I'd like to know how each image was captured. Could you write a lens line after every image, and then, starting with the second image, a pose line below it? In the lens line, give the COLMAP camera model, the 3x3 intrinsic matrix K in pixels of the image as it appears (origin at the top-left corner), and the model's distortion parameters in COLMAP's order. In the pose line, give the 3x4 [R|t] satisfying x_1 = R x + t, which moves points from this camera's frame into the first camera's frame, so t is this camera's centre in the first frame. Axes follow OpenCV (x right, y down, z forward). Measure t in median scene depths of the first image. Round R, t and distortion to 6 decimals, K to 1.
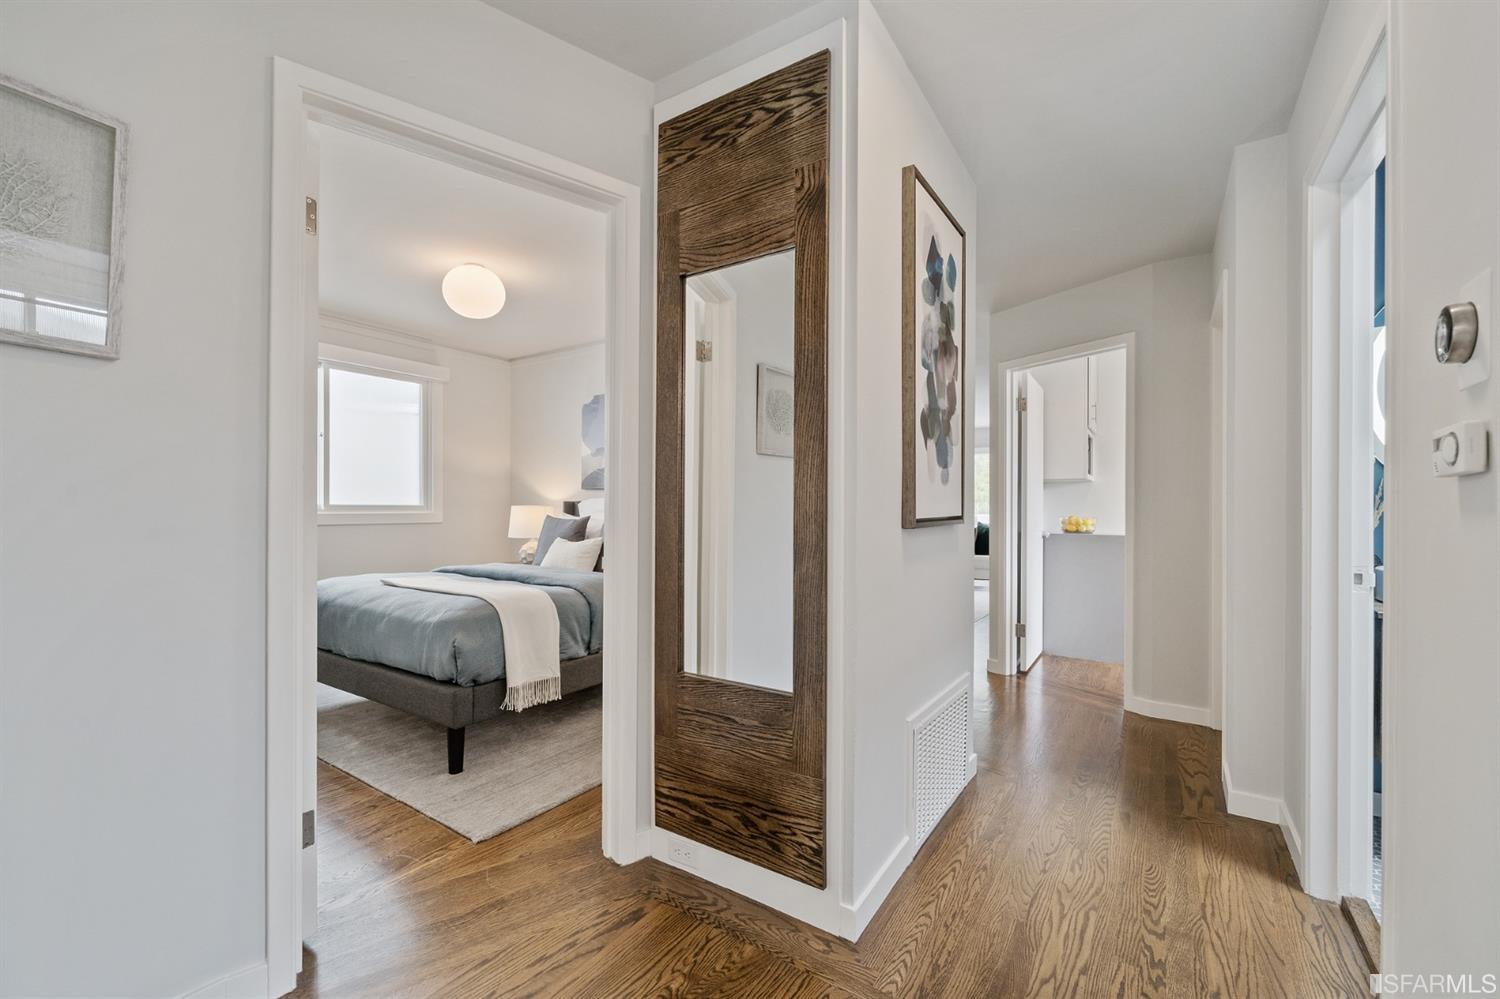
lens RADIAL K [[626.8, 0, 749.4], [0, 626.8, 503.5], [0, 0, 1]] dist [-0.000091, 0.000000]
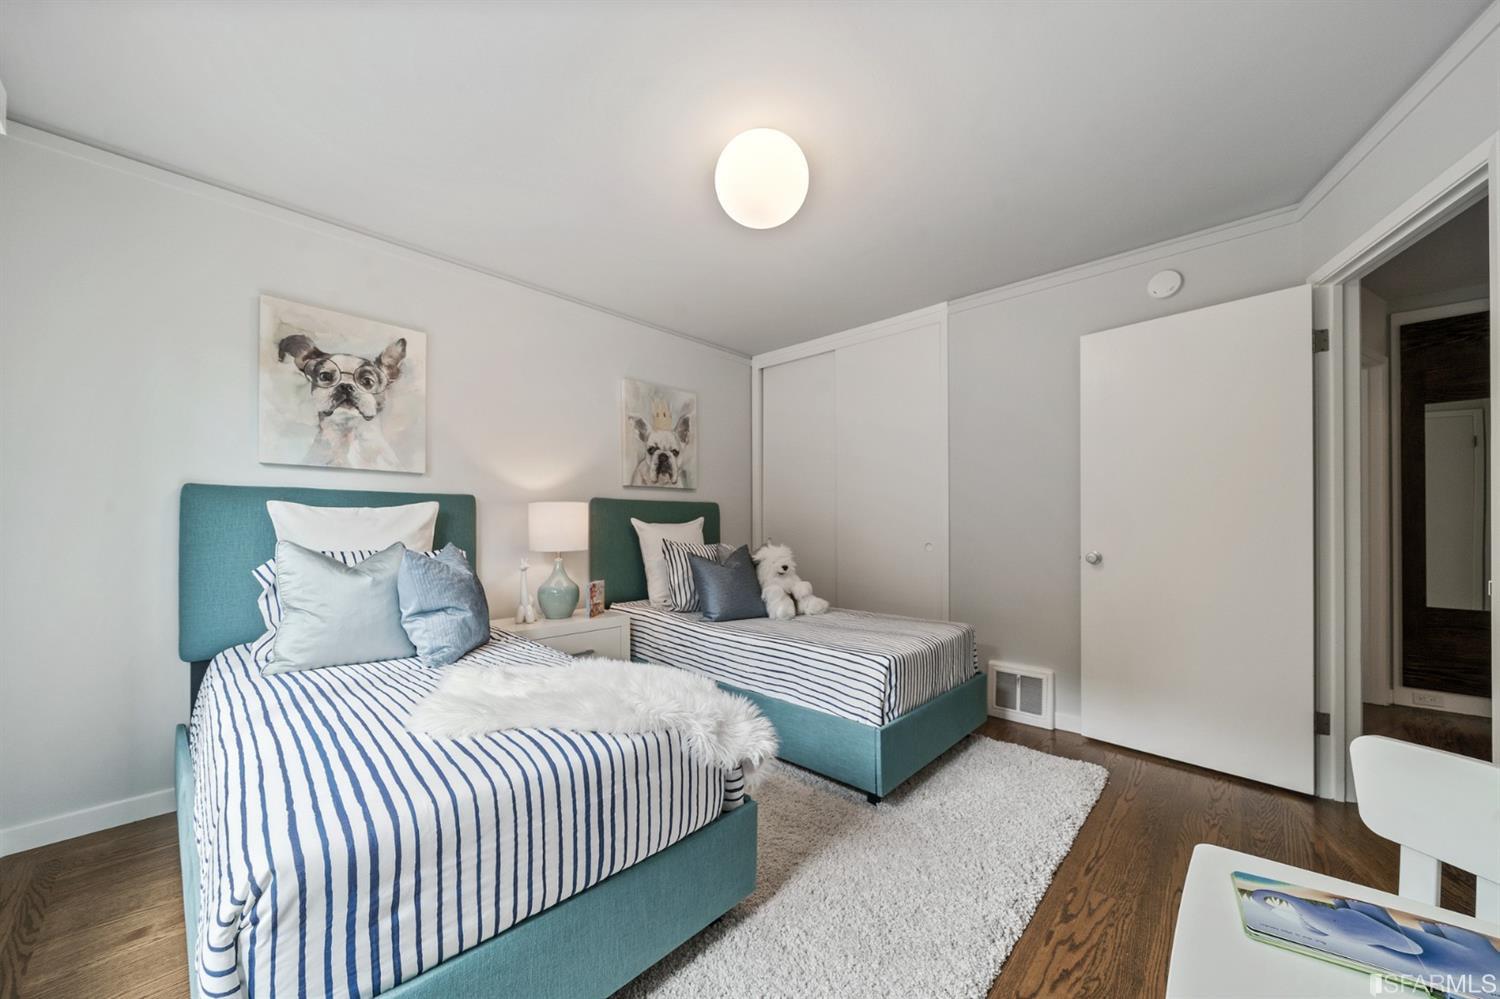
lens RADIAL K [[539.6, 0, 749.5], [0, 539.6, 505.3], [0, 0, 1]] dist [0.001625, -0.000735]
pose [[0.984382, -0.002620, -0.176026, -1.951613], [0.001987, 0.999991, -0.003774, -0.044956], [0.176034, 0.003365, 0.984378, -1.063153]]
